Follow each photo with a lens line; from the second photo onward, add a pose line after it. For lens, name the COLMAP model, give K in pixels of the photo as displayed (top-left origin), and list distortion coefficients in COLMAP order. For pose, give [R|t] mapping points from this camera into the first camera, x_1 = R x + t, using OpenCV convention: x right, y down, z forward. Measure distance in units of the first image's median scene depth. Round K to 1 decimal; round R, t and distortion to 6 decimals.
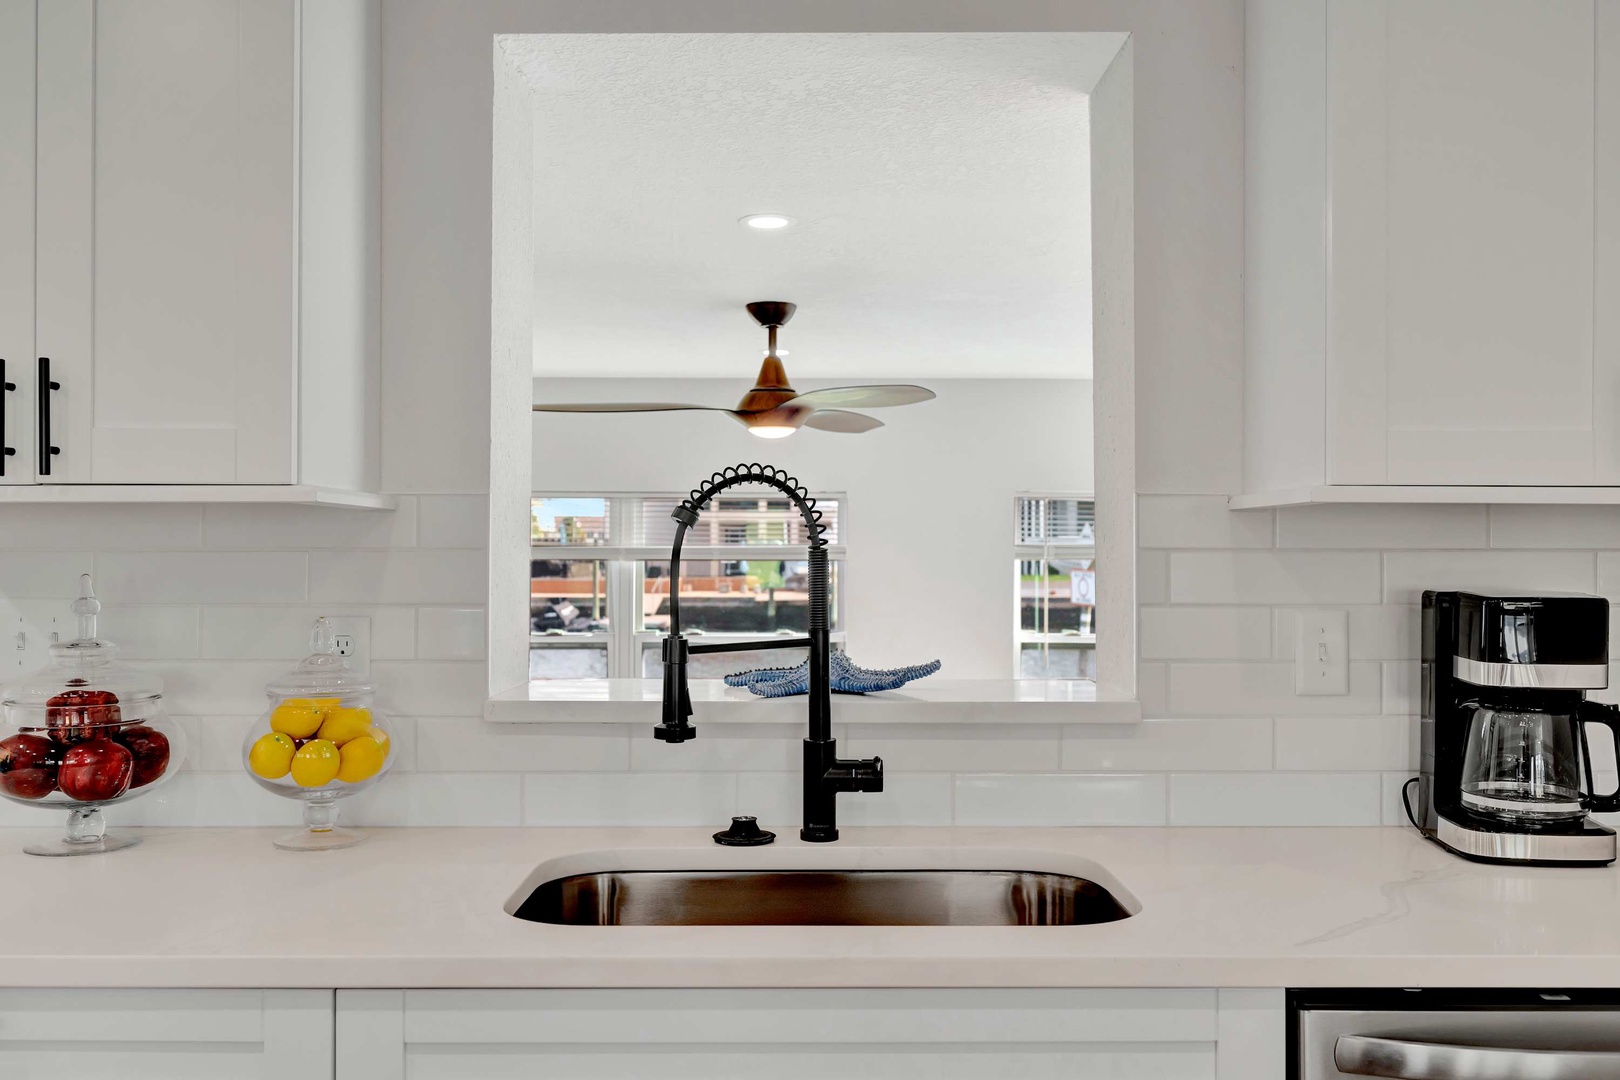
lens RADIAL K [[1408.5, 0, 807.0], [0, 1408.5, 529.9], [0, 0, 1]] dist [-0.000738, 0.006490]
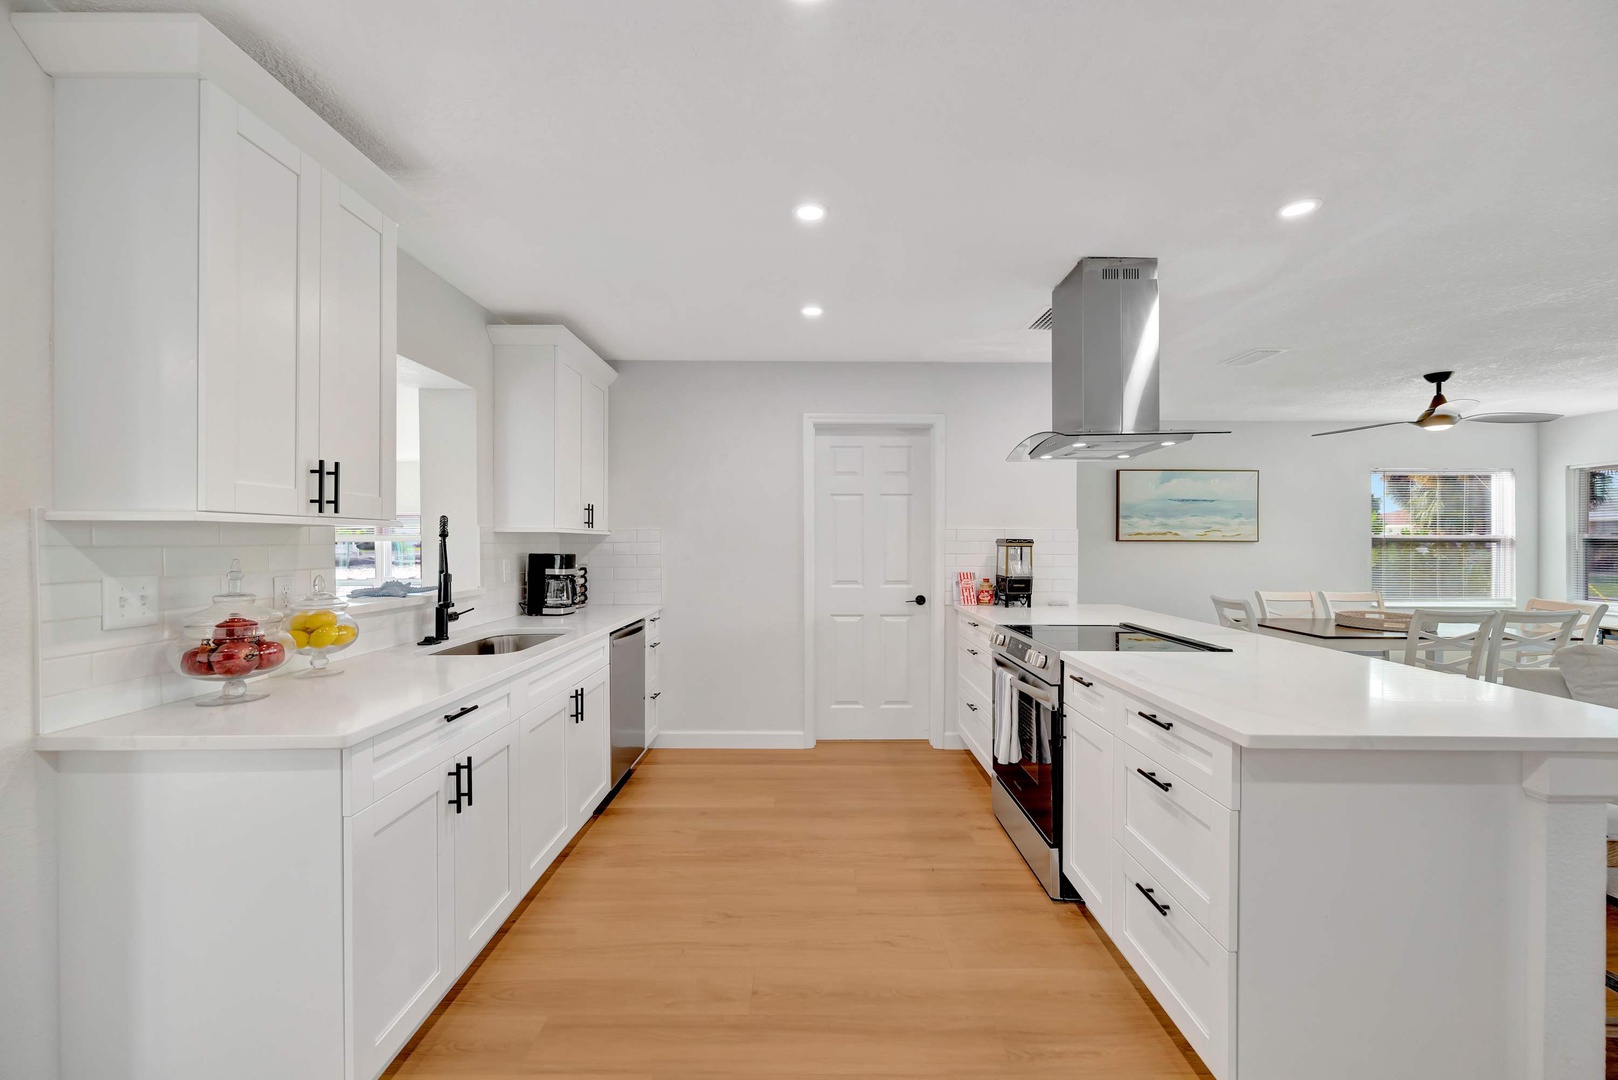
lens RADIAL K [[638.5, 0, 809.0], [0, 638.5, 540.0], [0, 0, 1]] dist [0.001853, 0.000297]
pose [[0.007525, -0.000007, 0.999972, -1.369078], [-0.011858, 0.999930, 0.000096, -0.003604], [-0.999901, -0.011858, 0.007524, 0.210623]]
